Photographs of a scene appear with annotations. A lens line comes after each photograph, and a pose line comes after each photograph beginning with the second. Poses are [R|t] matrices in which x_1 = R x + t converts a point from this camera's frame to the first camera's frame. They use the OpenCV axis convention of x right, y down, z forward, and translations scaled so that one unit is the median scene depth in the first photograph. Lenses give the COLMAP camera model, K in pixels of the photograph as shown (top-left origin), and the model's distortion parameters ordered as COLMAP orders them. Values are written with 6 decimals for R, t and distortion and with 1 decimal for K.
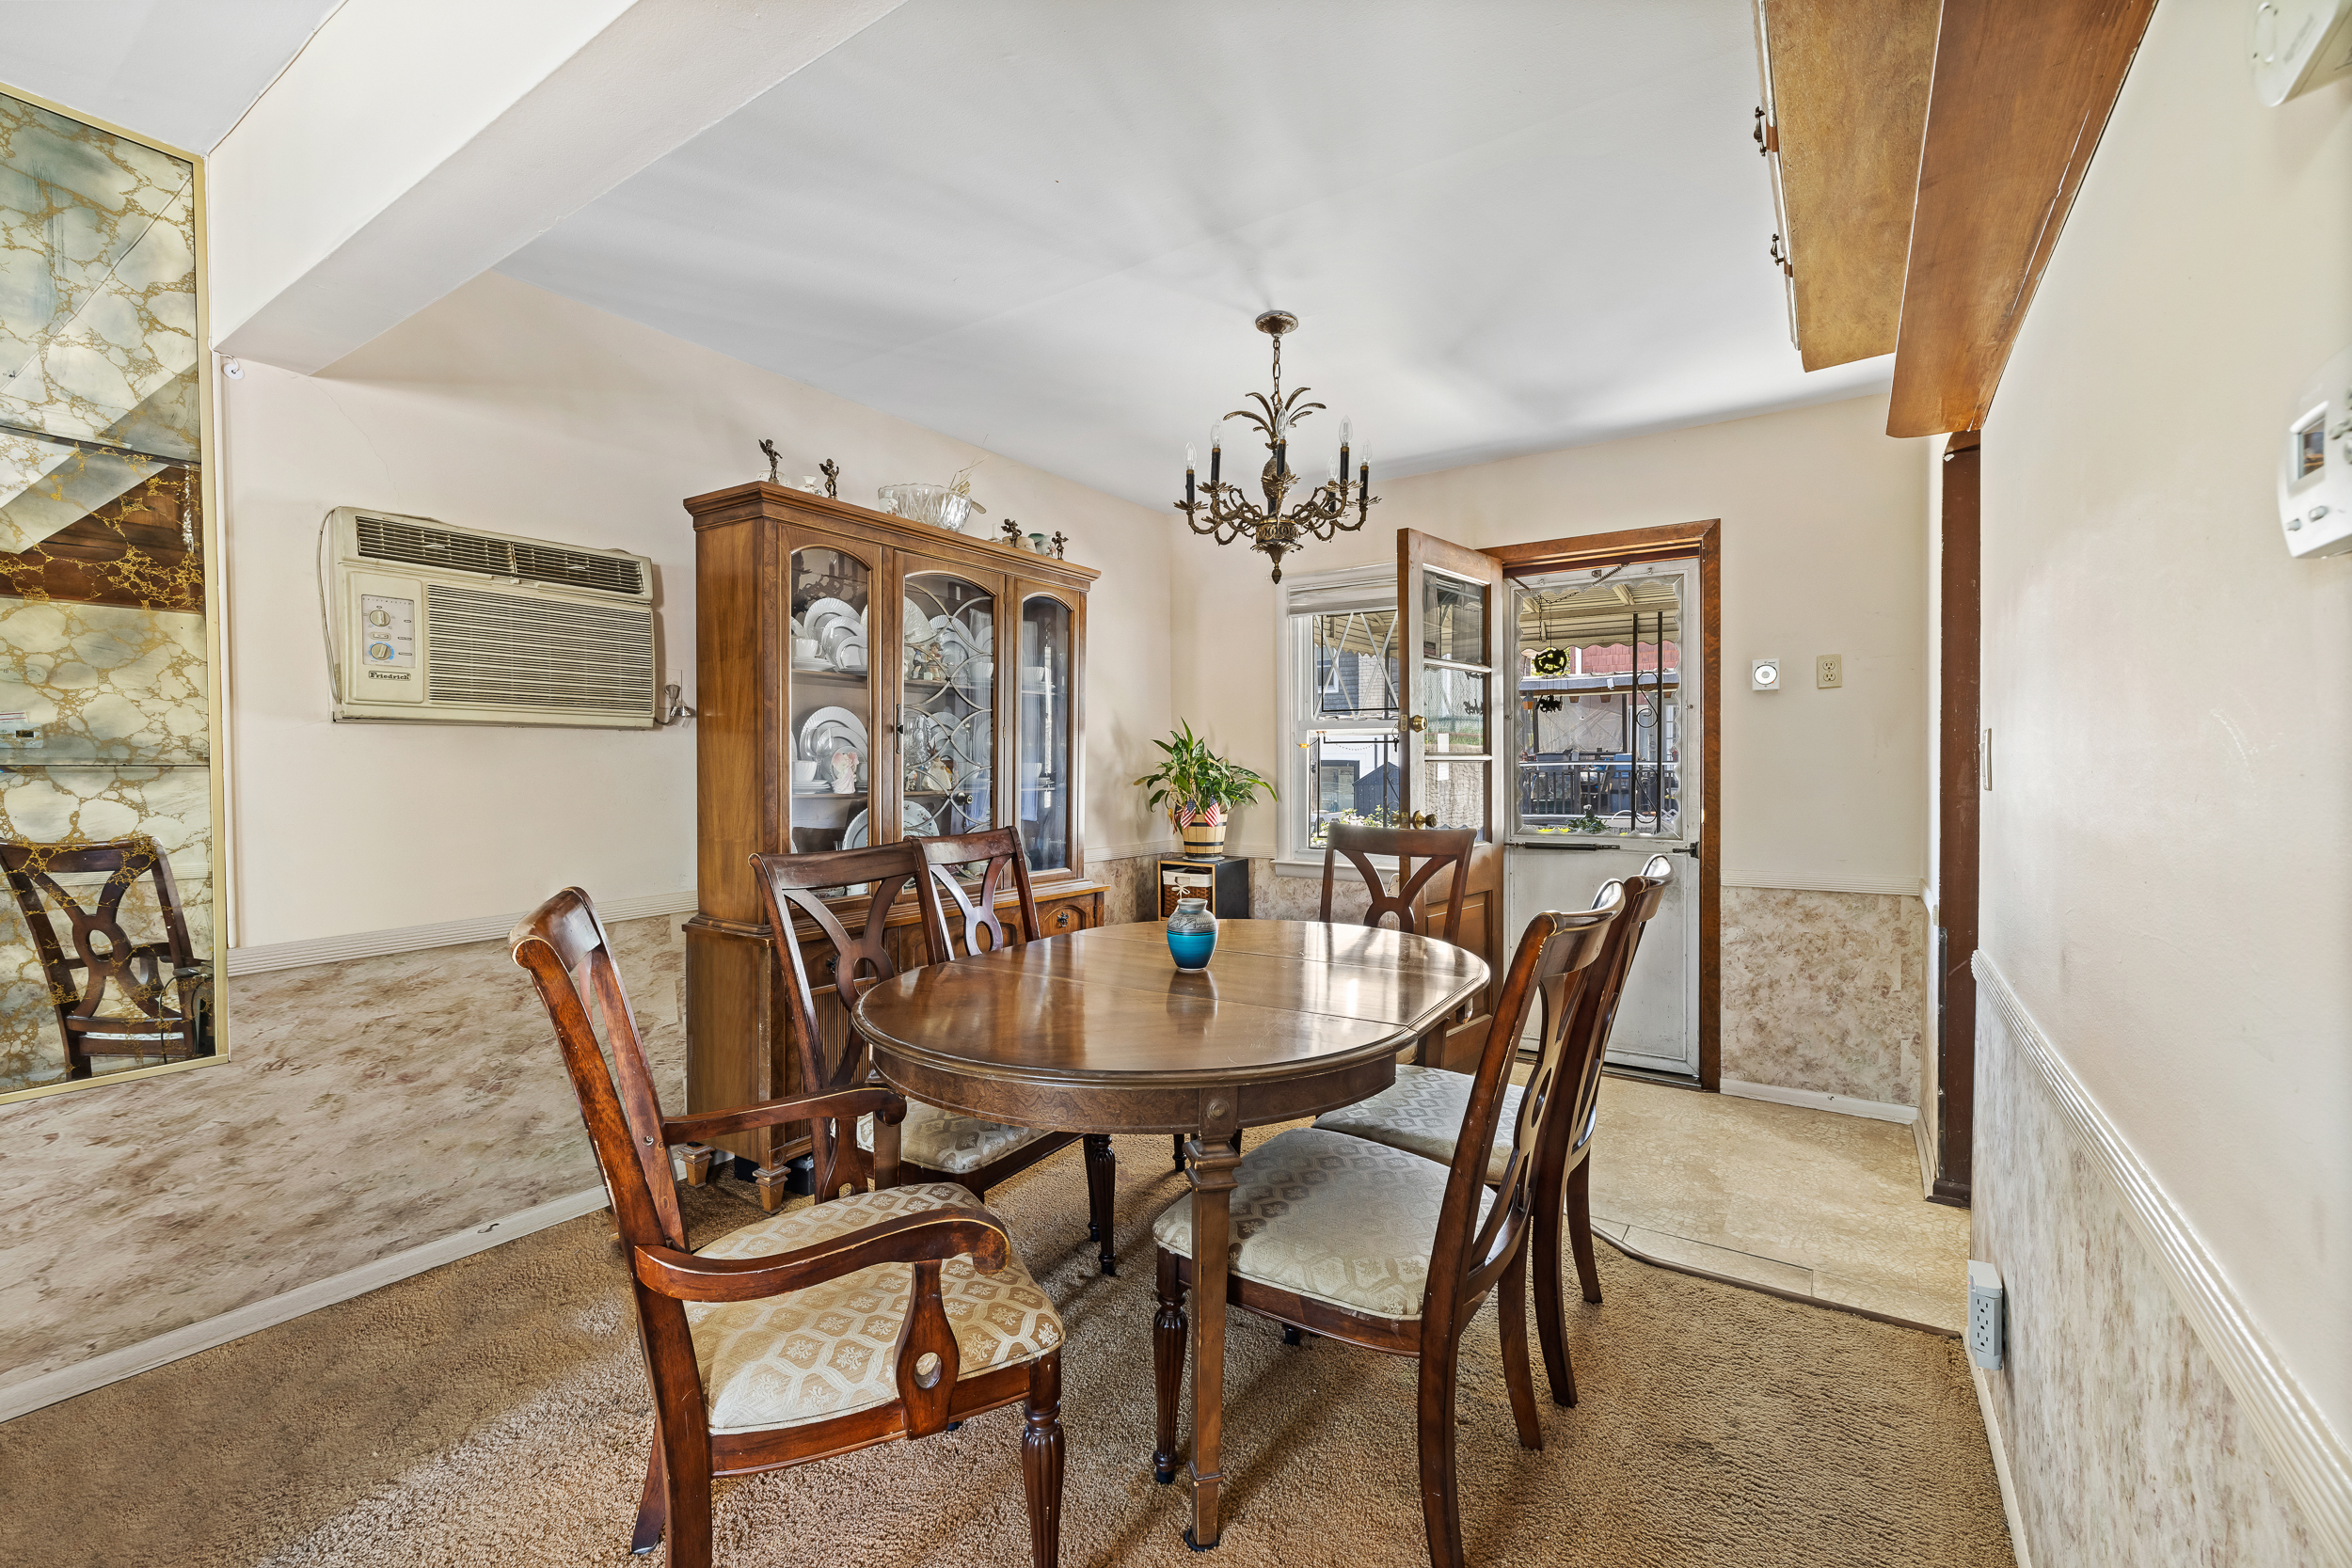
lens RADIAL K [[974.1, 0, 1189.3], [0, 974.1, 759.7], [0, 0, 1]] dist [0.000983, 0.000159]
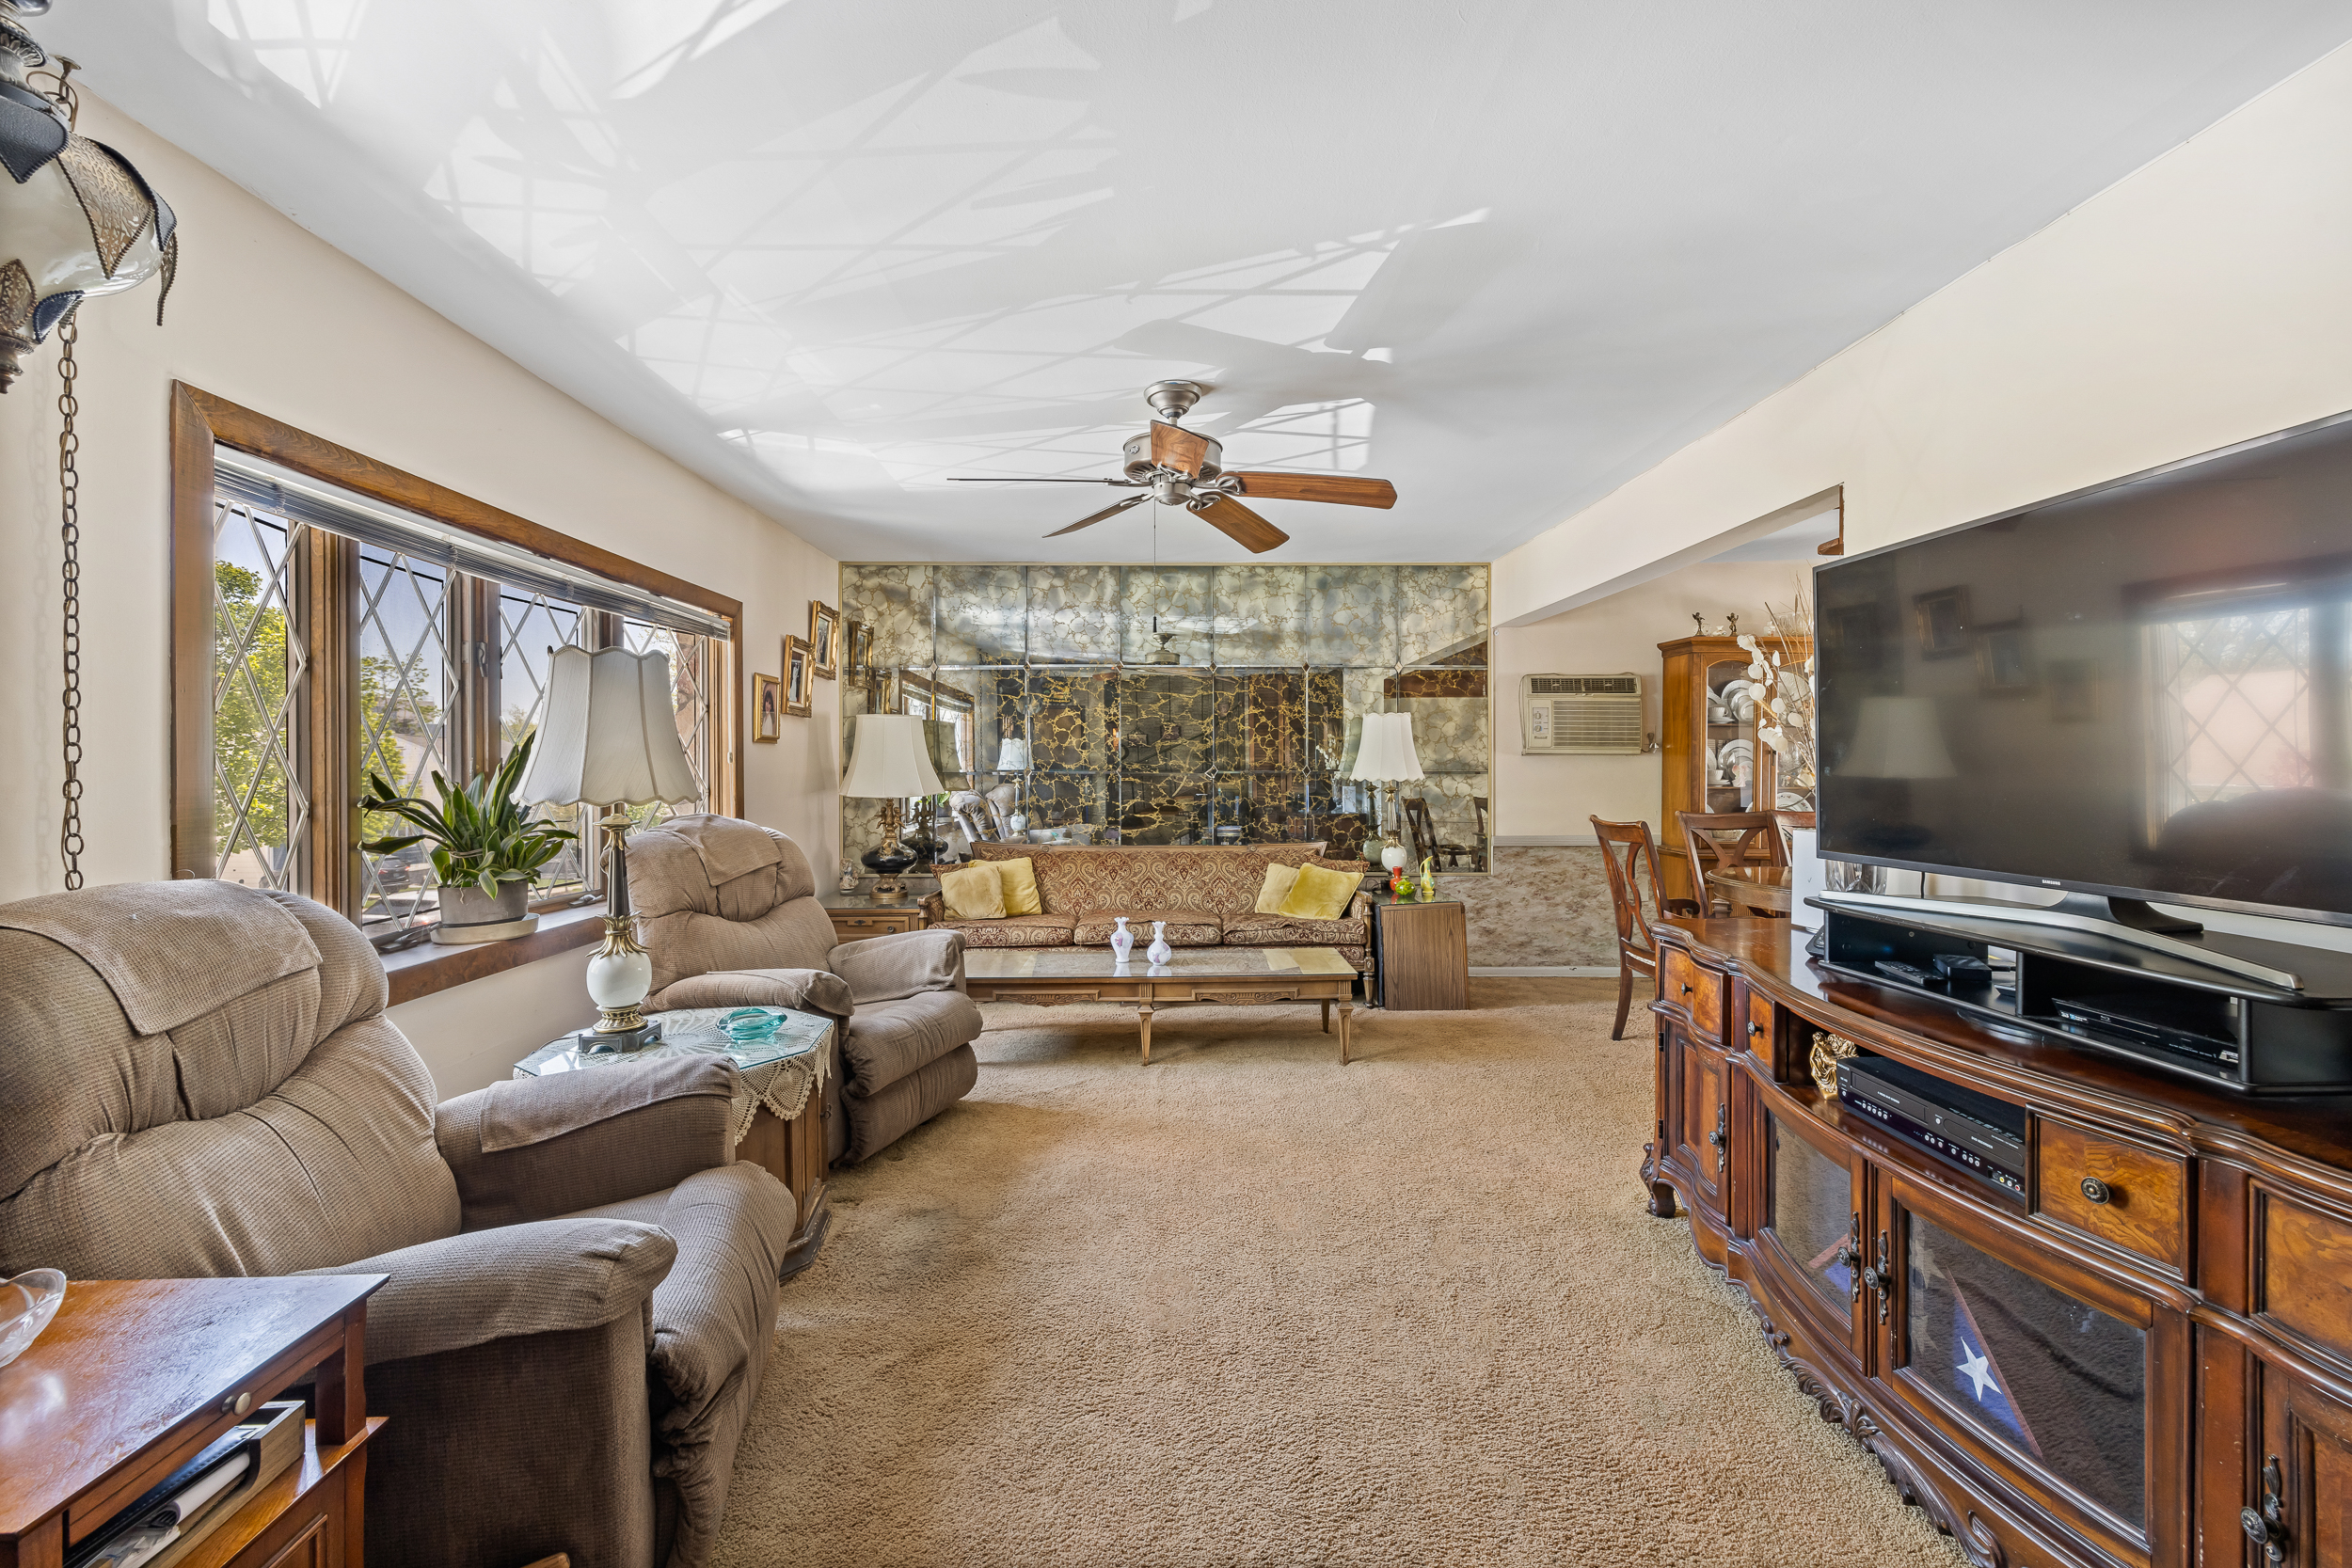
lens RADIAL K [[974.1, 0, 1189.3], [0, 974.1, 759.7], [0, 0, 1]] dist [0.000983, 0.000159]
pose [[0.588313, -0.007898, -0.808595, 0.683040], [0.004538, 0.999969, -0.006466, -0.014095], [0.808620, 0.000134, 0.588331, -1.214364]]
